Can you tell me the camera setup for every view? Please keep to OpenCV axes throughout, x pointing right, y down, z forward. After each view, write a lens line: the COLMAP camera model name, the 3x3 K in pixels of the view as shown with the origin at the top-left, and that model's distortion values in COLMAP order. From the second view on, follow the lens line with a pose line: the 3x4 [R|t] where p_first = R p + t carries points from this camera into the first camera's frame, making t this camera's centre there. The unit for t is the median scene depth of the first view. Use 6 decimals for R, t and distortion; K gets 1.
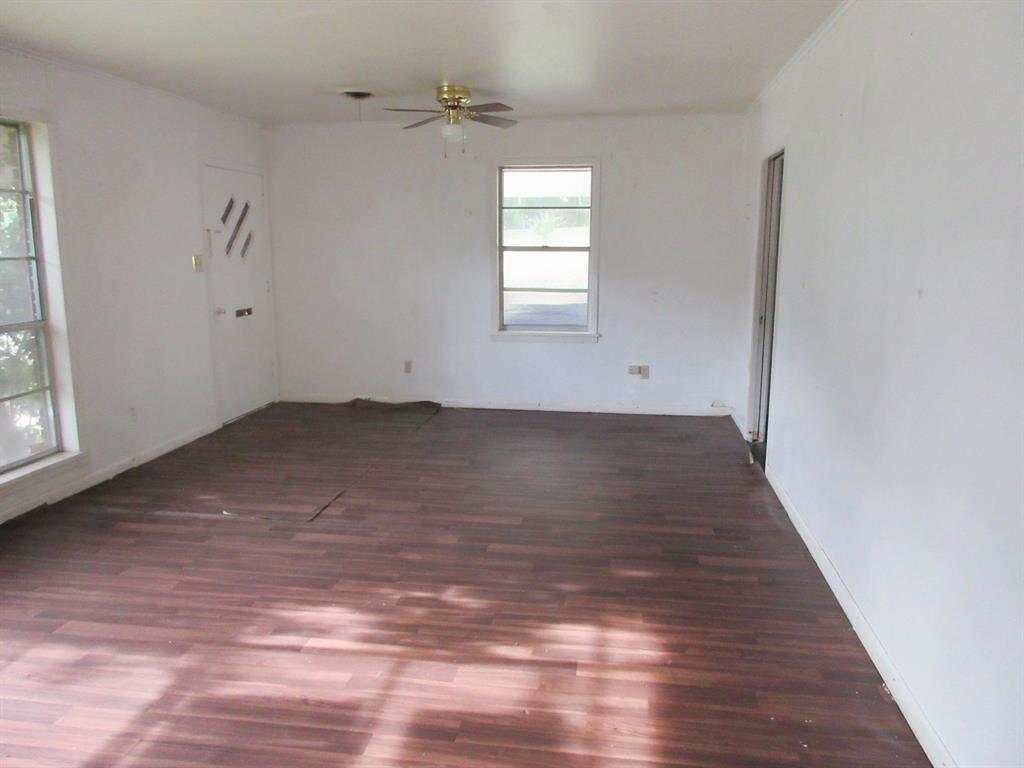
lens RADIAL K [[754.4, 0, 512.0], [0, 754.4, 384.0], [0, 0, 1]] dist [-0.003416, 0.003127]
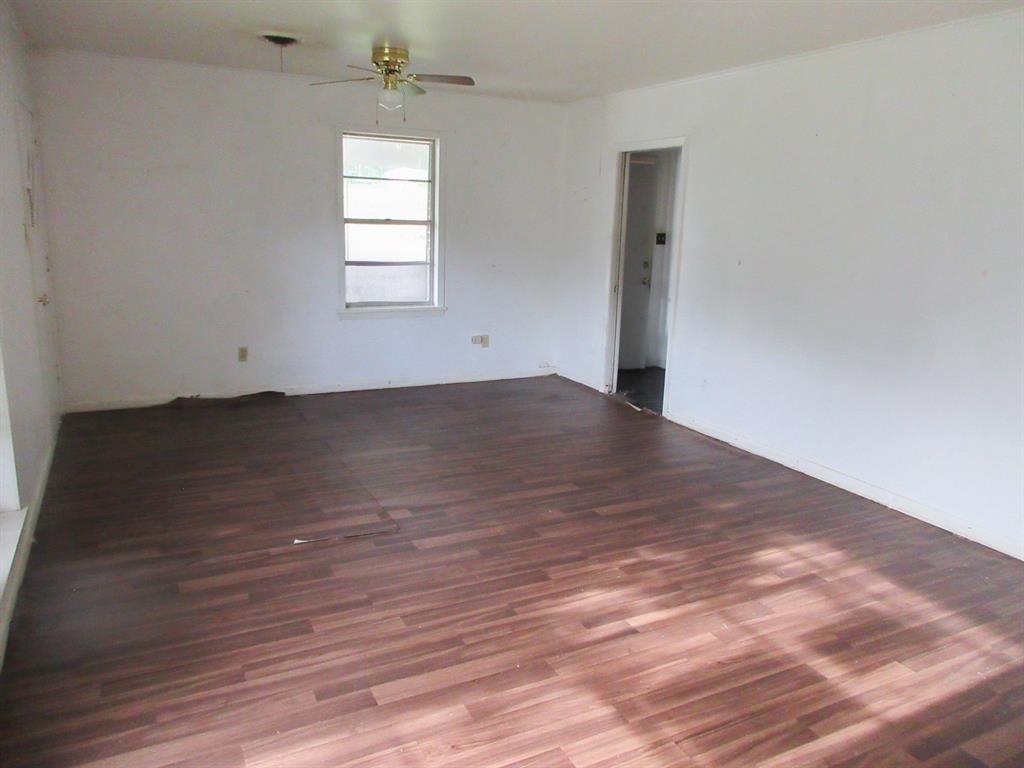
lens RADIAL K [[754.4, 0, 512.0], [0, 754.4, 384.0], [0, 0, 1]] dist [-0.003416, 0.003127]
pose [[0.813094, -0.103660, 0.572829, -0.816722], [0.077038, 0.994524, 0.070620, -0.055791], [-0.577012, -0.013291, 0.816627, 0.223766]]
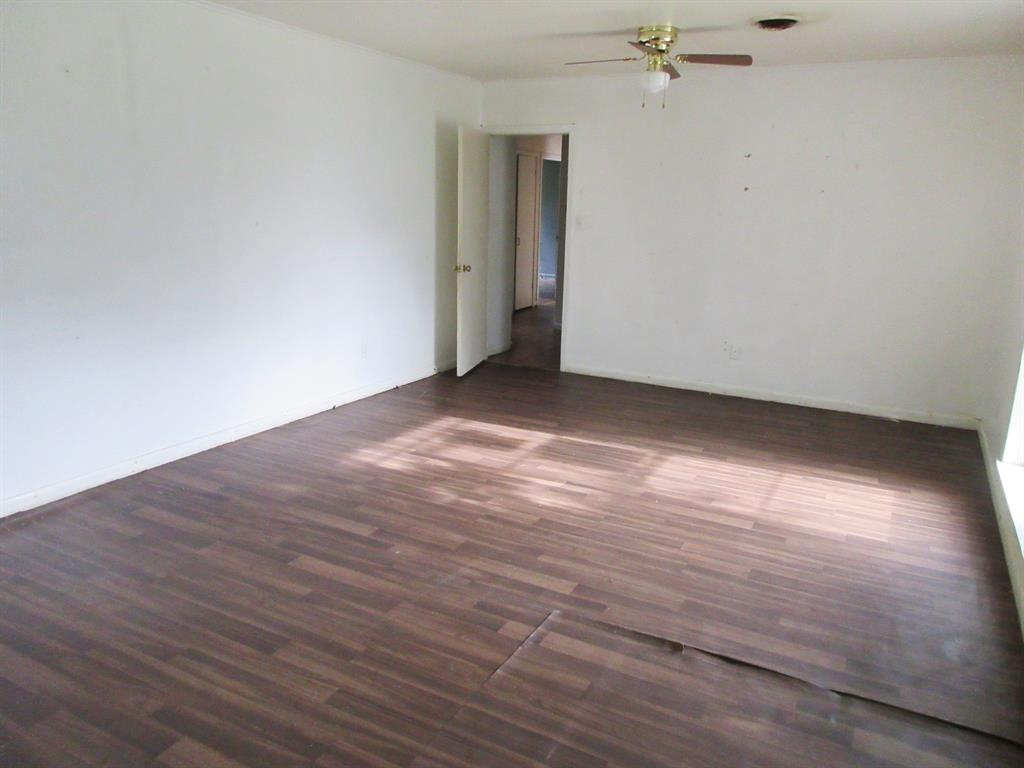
lens RADIAL K [[754.4, 0, 512.0], [0, 754.4, 384.0], [0, 0, 1]] dist [-0.003416, 0.003127]
pose [[-0.940332, -0.107494, 0.322833, -0.539941], [0.034281, 0.914030, 0.404196, -0.369829], [-0.338528, 0.391146, -0.855806, 1.892027]]
